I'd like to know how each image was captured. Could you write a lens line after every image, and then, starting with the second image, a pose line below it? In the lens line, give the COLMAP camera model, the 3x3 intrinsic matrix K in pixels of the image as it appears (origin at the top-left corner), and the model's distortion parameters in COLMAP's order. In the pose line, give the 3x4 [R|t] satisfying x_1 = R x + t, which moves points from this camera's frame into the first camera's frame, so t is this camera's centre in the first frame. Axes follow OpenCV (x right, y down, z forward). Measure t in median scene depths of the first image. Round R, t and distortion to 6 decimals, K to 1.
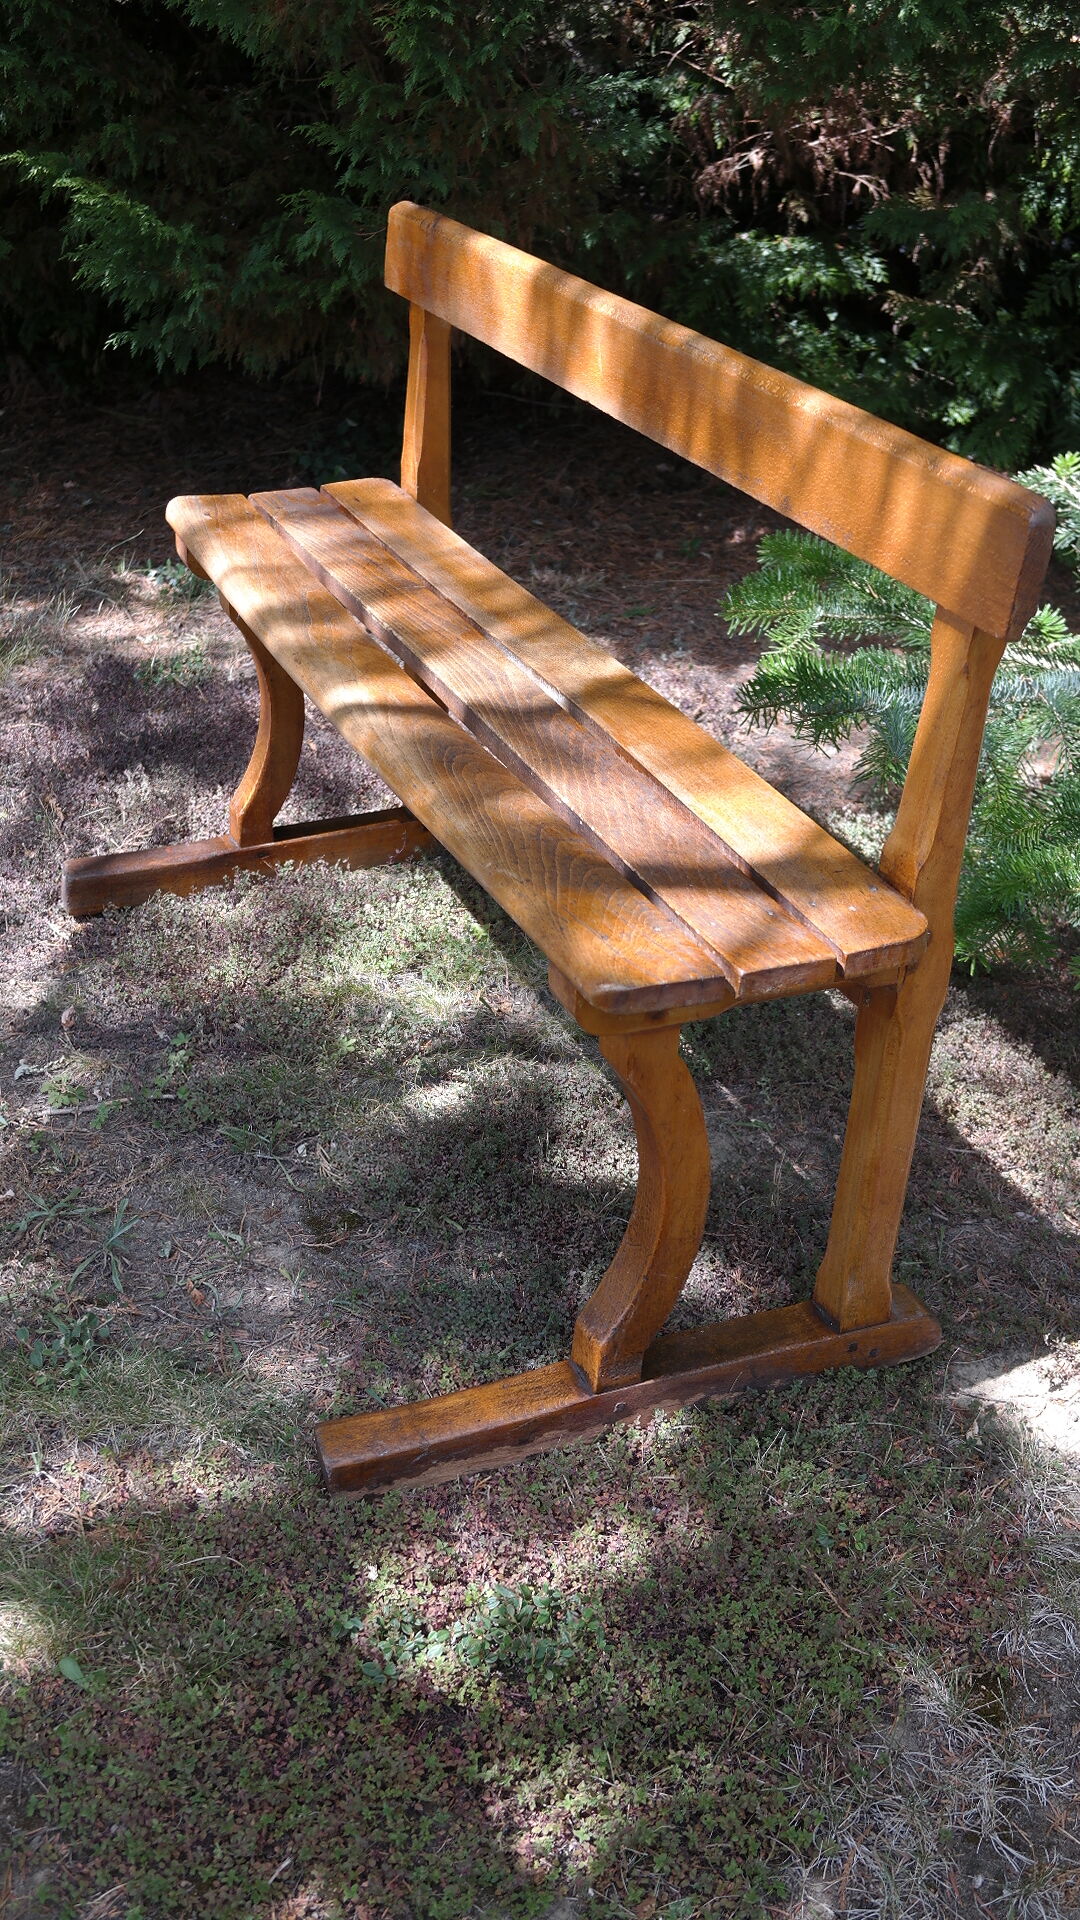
lens RADIAL K [[2213.5, 0, 551.7], [0, 2213.5, 973.6], [0, 0, 1]] dist [-0.003837, 0.000000]
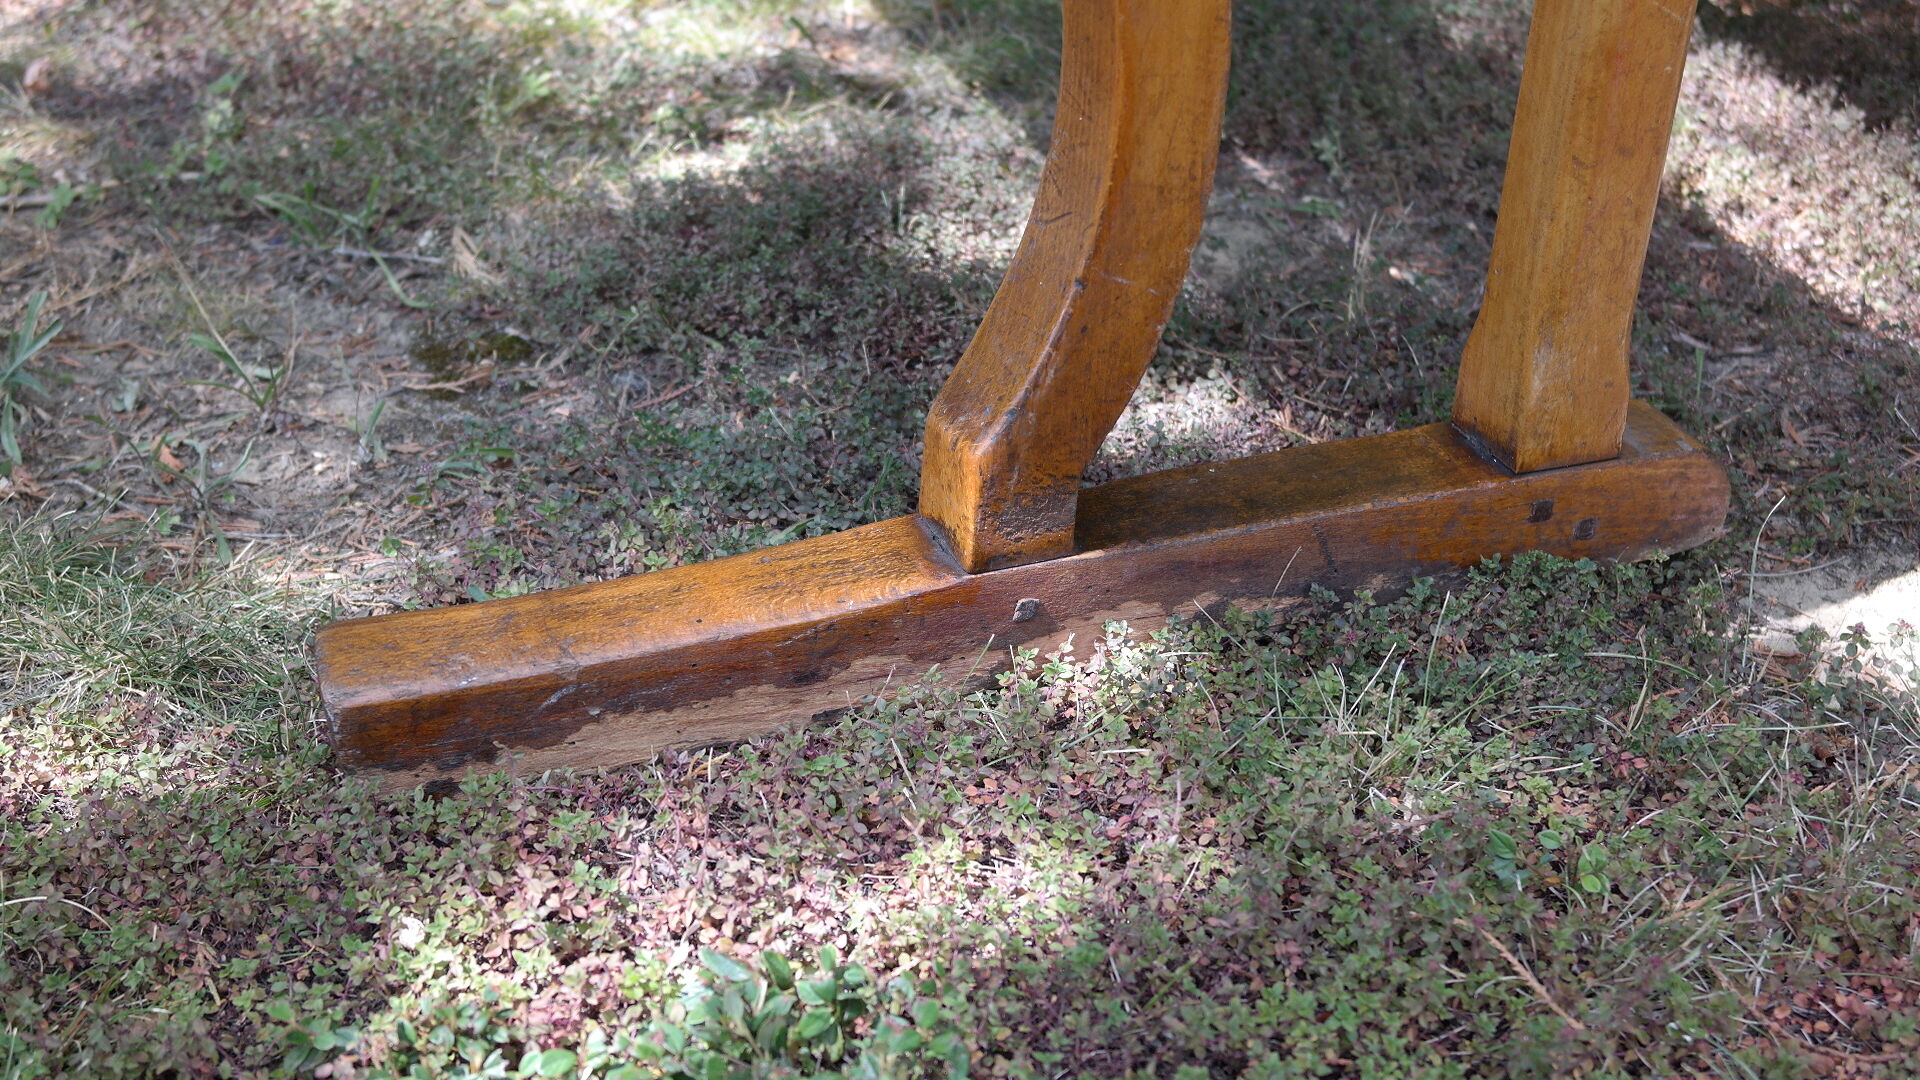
lens RADIAL K [[2762.9, 0, 962.0], [0, 2762.9, 539.4], [0, 0, 1]] dist [0.021413, 0.000000]
pose [[0.999786, -0.004484, -0.020176, 0.029585], [0.004690, 0.999937, 0.010186, 0.179197], [0.020129, -0.010278, 0.999745, 0.454023]]
